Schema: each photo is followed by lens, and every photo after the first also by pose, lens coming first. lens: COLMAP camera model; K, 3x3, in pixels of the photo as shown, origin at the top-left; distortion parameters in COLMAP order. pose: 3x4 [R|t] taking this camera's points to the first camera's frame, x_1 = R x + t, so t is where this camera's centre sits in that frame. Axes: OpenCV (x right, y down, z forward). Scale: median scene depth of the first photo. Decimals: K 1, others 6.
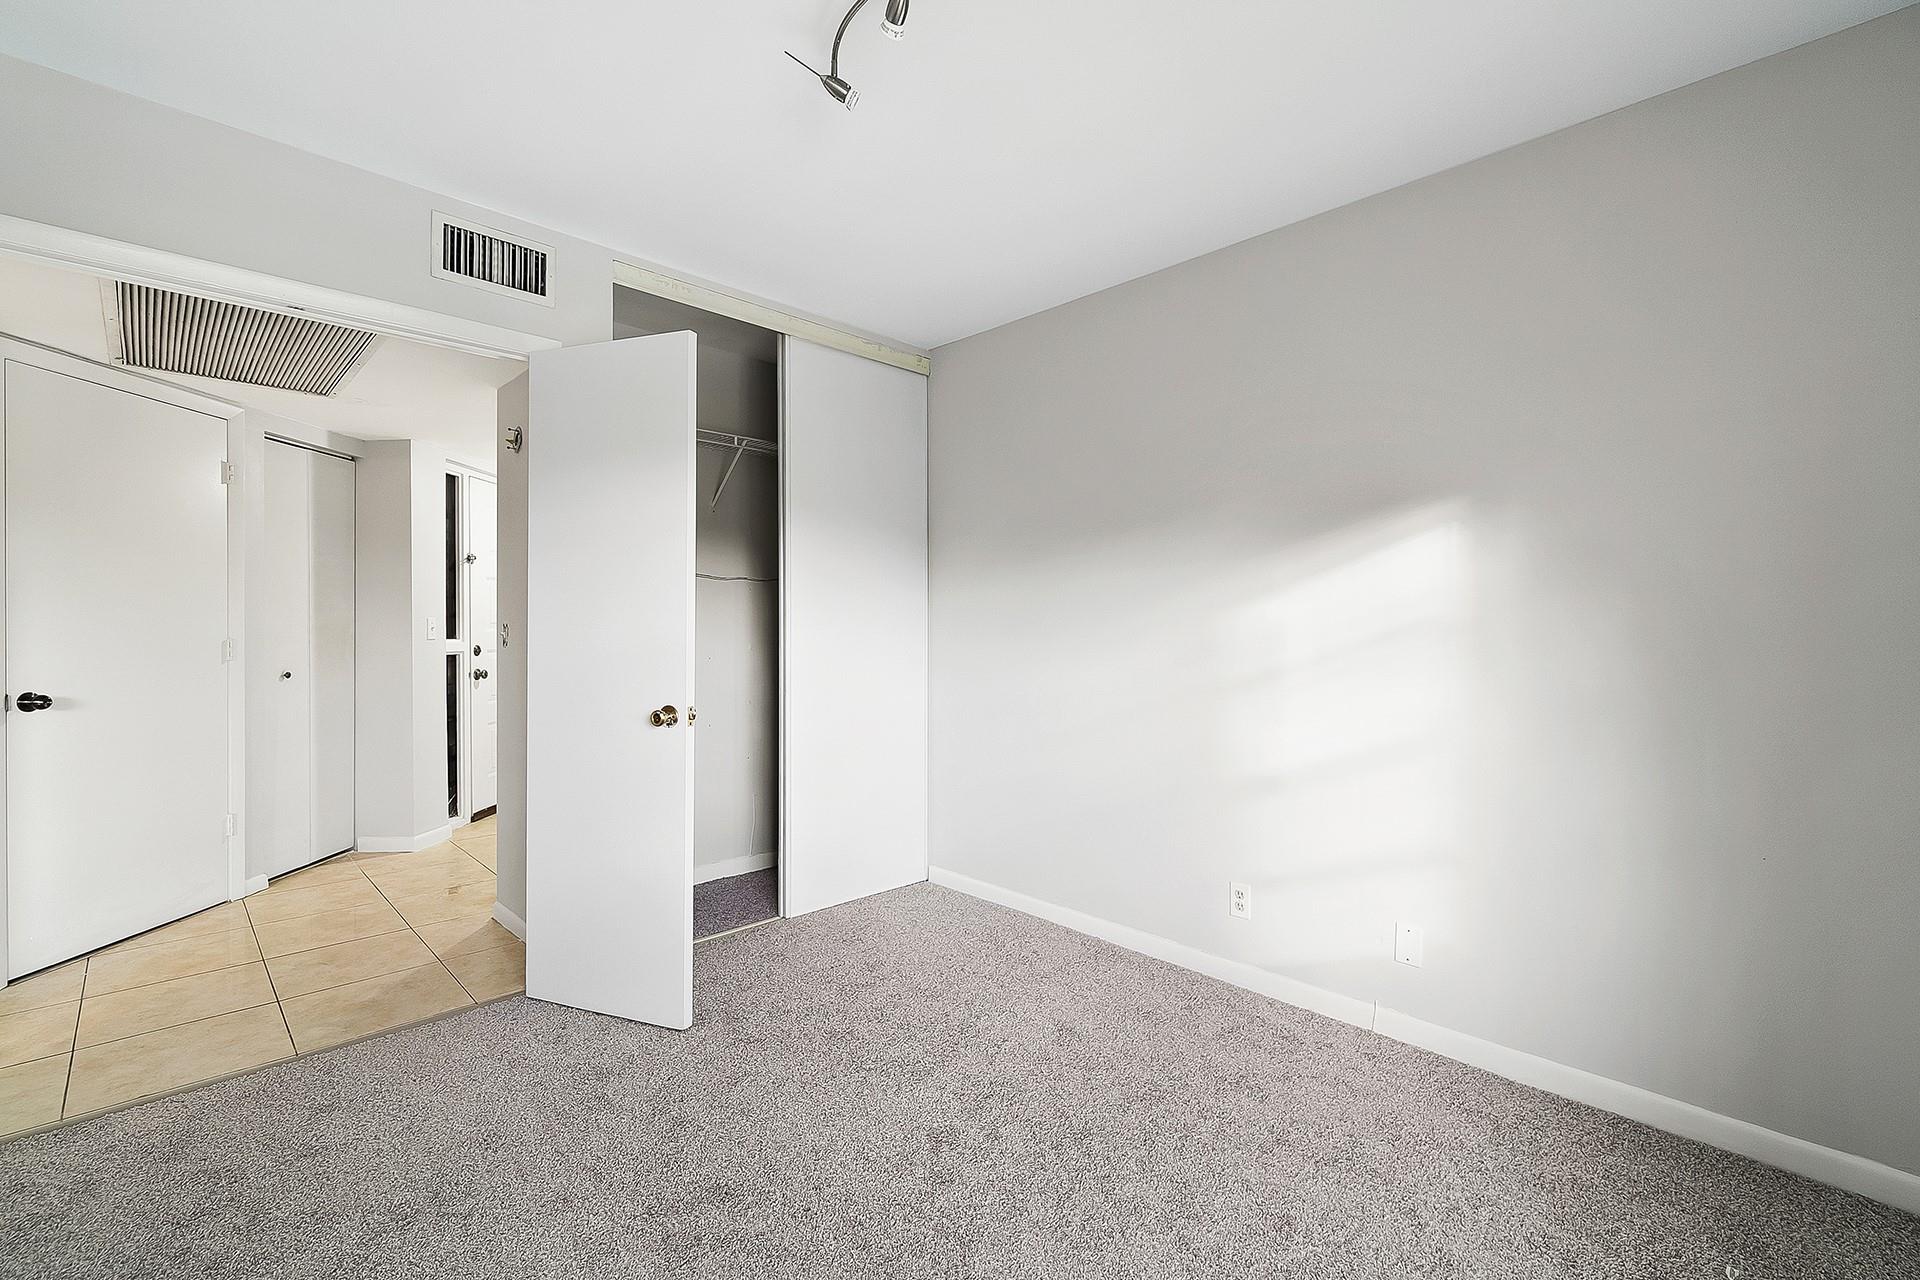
lens RADIAL K [[832.3, 0, 958.0], [0, 832.3, 636.5], [0, 0, 1]] dist [0.002776, 0.000248]
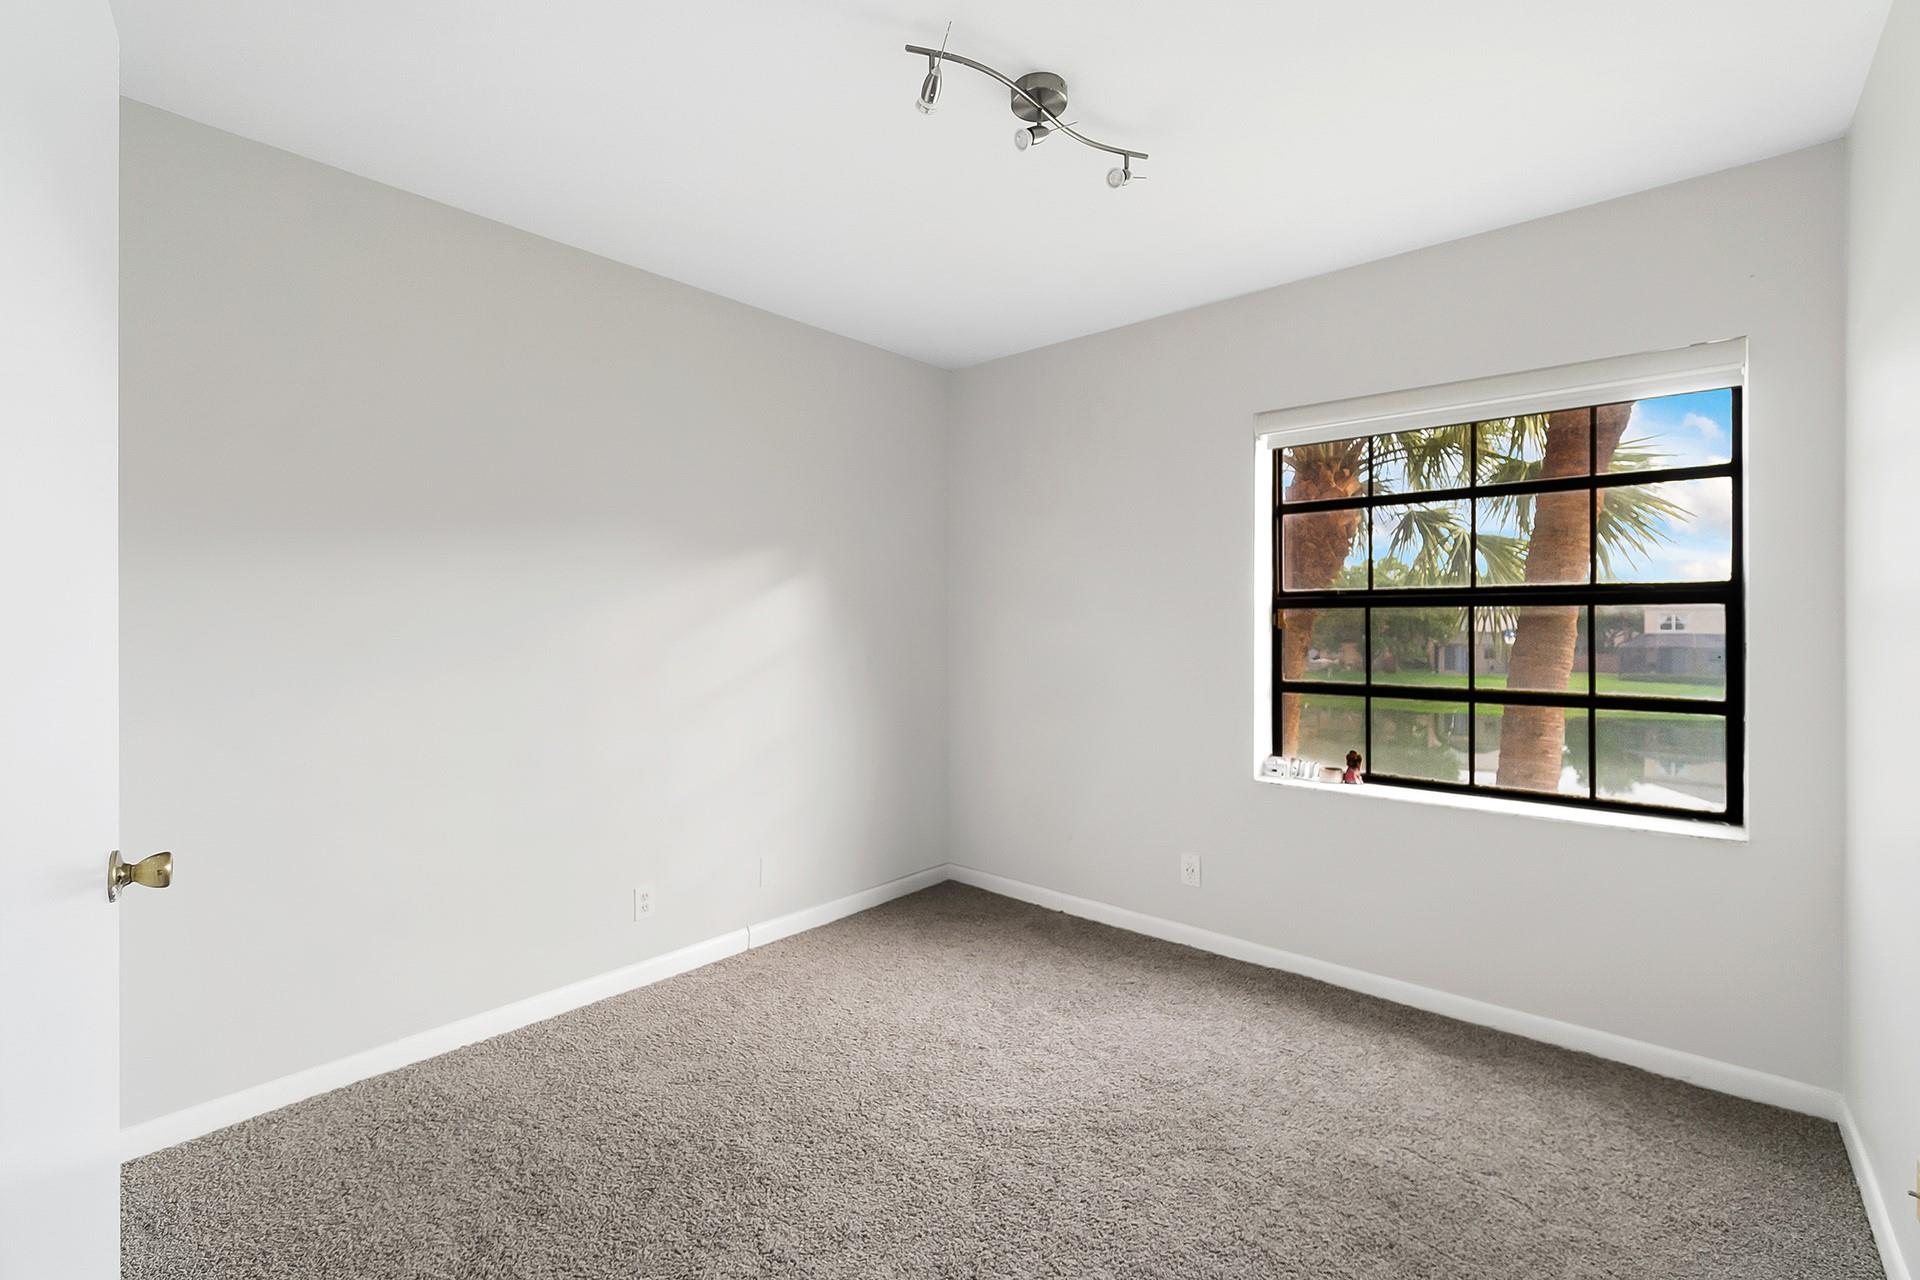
lens RADIAL K [[832.3, 0, 957.3], [0, 832.3, 635.2], [0, 0, 1]] dist [0.002776, 0.000248]
pose [[-0.095387, -0.012054, 0.995367, -0.746023], [0.007182, 0.999892, 0.012797, -0.028885], [-0.995414, 0.008369, -0.095290, 0.719093]]
